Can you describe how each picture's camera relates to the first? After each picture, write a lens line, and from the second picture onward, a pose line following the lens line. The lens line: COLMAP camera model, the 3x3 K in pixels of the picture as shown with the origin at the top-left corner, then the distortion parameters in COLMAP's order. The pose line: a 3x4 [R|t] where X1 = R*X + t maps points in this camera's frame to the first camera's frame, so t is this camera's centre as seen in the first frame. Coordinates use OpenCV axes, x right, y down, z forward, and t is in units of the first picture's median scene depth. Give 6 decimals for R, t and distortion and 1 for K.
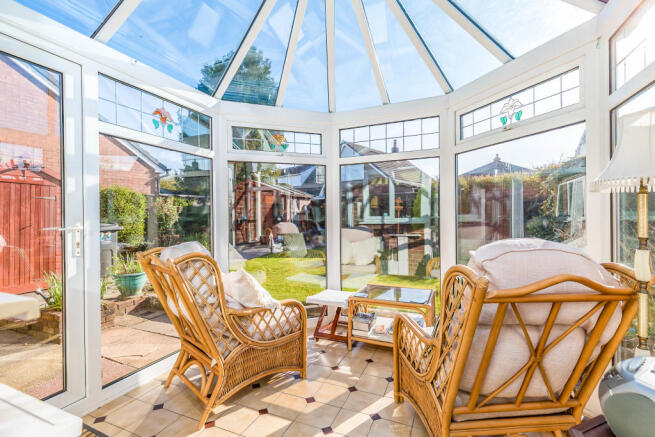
lens RADIAL K [[298.2, 0, 330.2], [0, 298.2, 218.9], [0, 0, 1]] dist [0.004123, 0.000432]
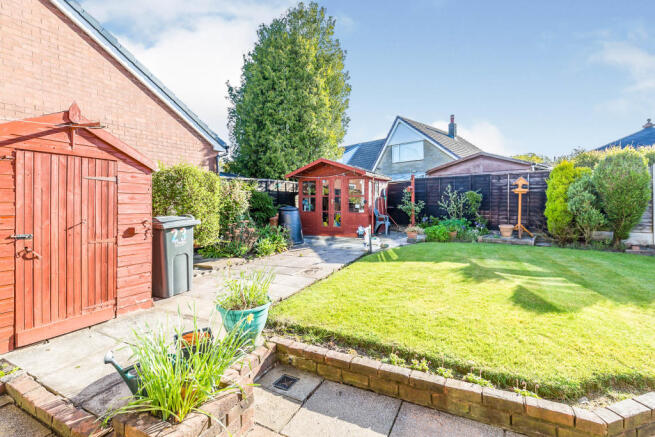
lens RADIAL K [[298.2, 0, 328.9], [0, 298.2, 204.8], [0, 0, 1]] dist [0.004123, 0.000432]
pose [[0.998069, -0.005767, -0.061851, -0.255951], [0.006048, 0.999972, 0.004347, -0.008466], [0.061824, -0.004712, 0.998076, 0.234052]]
